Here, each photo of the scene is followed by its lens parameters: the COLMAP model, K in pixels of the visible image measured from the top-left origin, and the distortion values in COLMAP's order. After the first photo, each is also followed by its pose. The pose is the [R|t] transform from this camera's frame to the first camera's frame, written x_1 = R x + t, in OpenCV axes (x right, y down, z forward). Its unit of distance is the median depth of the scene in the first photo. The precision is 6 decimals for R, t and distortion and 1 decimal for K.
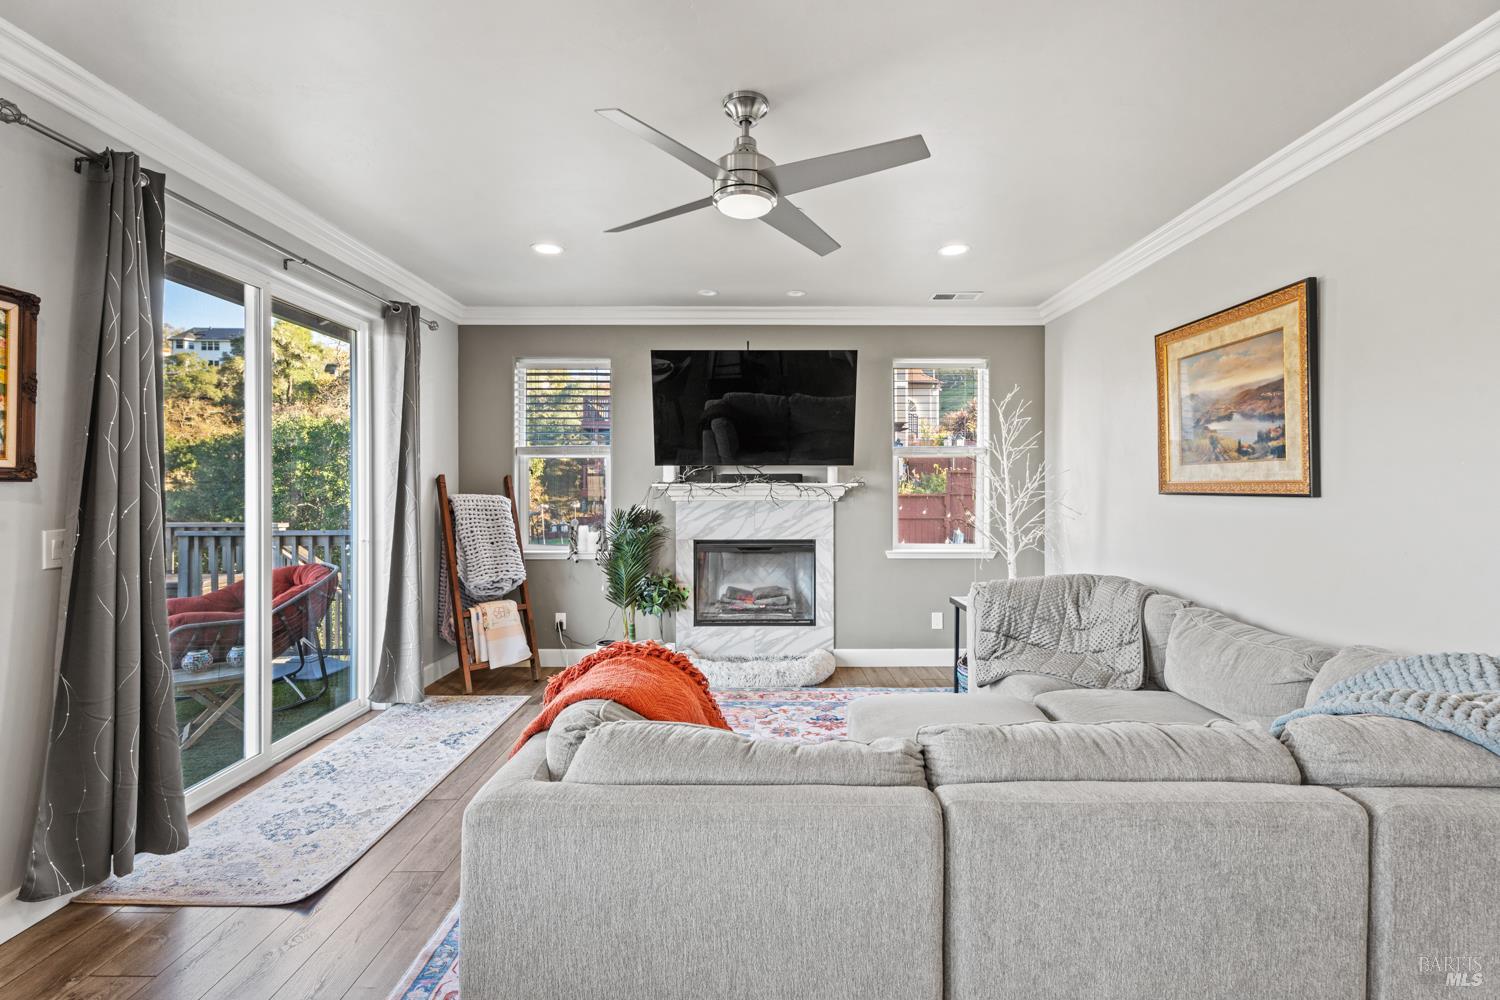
lens RADIAL K [[680.9, 0, 741.6], [0, 680.9, 490.3], [0, 0, 1]] dist [0.008802, 0.000713]
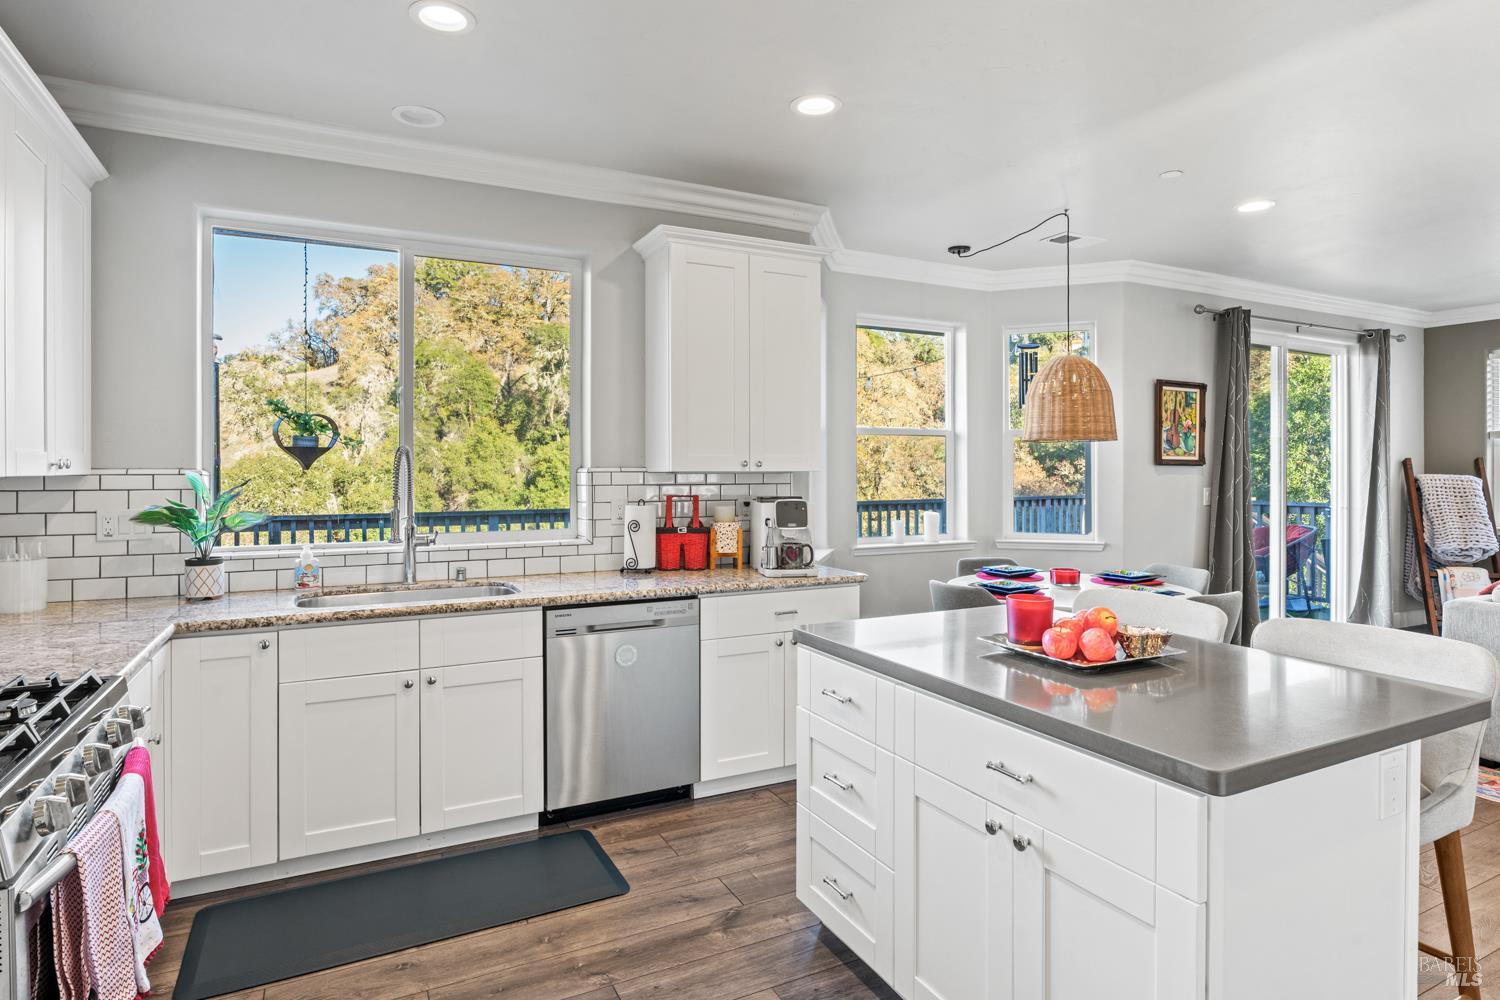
lens RADIAL K [[799.4, 0, 730.9], [0, 799.4, 471.1], [0, 0, 1]] dist [-0.011004, 0.003453]
pose [[0.455909, -0.000188, -0.890026, 0.270801], [-0.002284, 0.999996, -0.001381, 0.005162], [0.890023, 0.002663, 0.455907, -0.721892]]
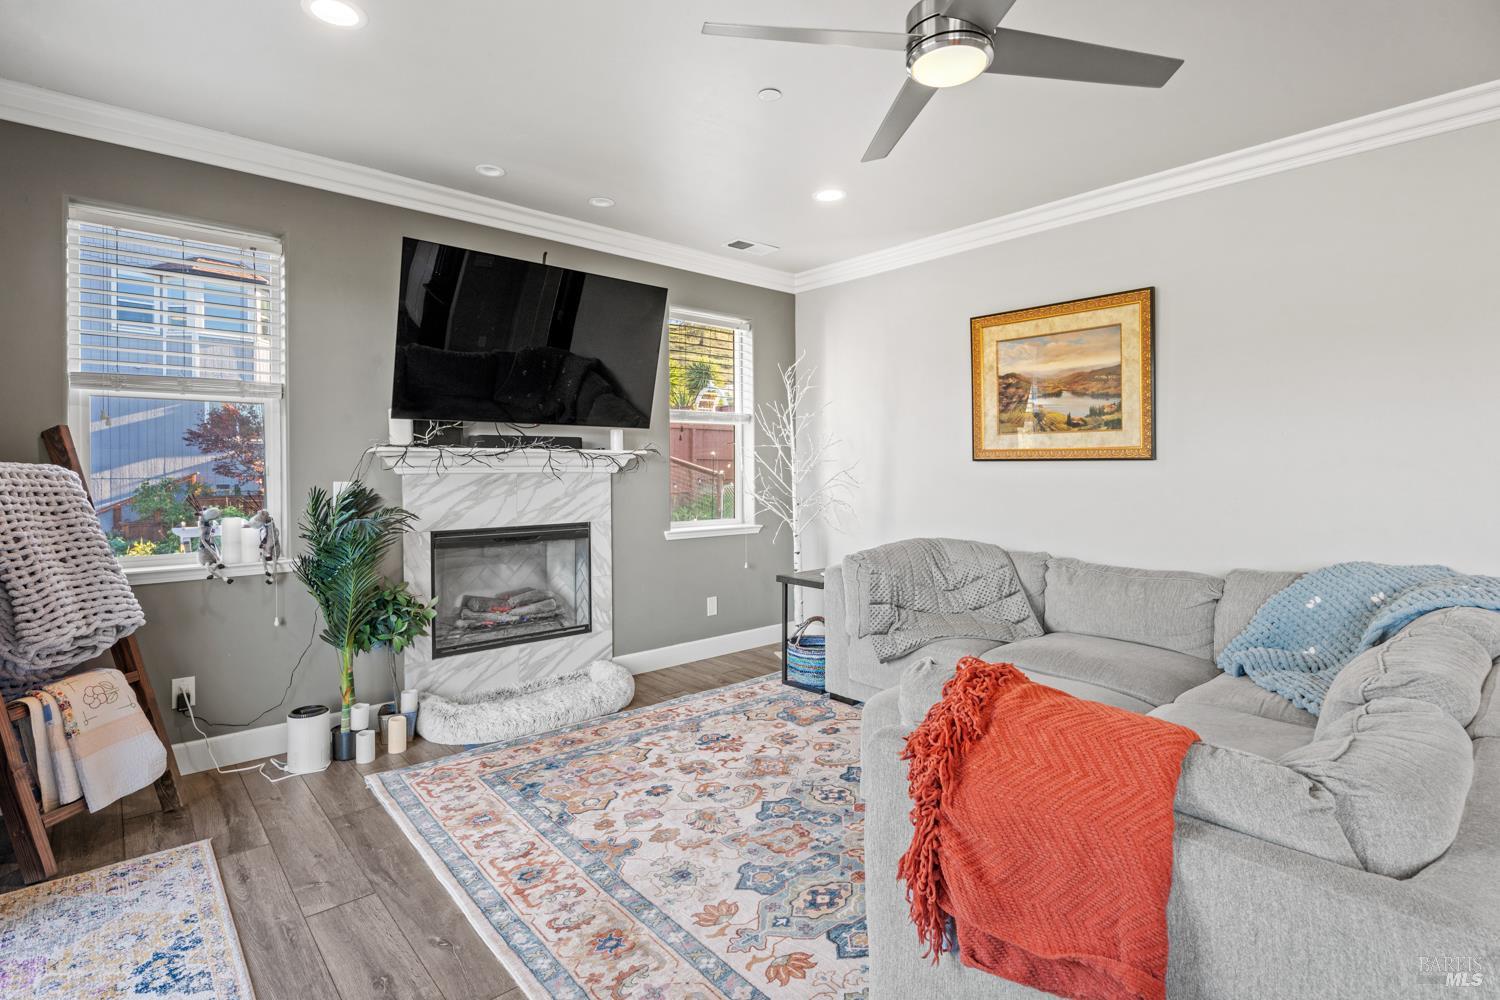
lens RADIAL K [[734.7, 0, 742.5], [0, 734.7, 471.8], [0, 0, 1]] dist [-0.004071, 0.000533]
pose [[0.743133, -0.003971, 0.669132, -0.358794], [0.004125, 0.999991, 0.001354, 0.015211], [-0.669131, 0.001754, 0.743143, 0.277933]]
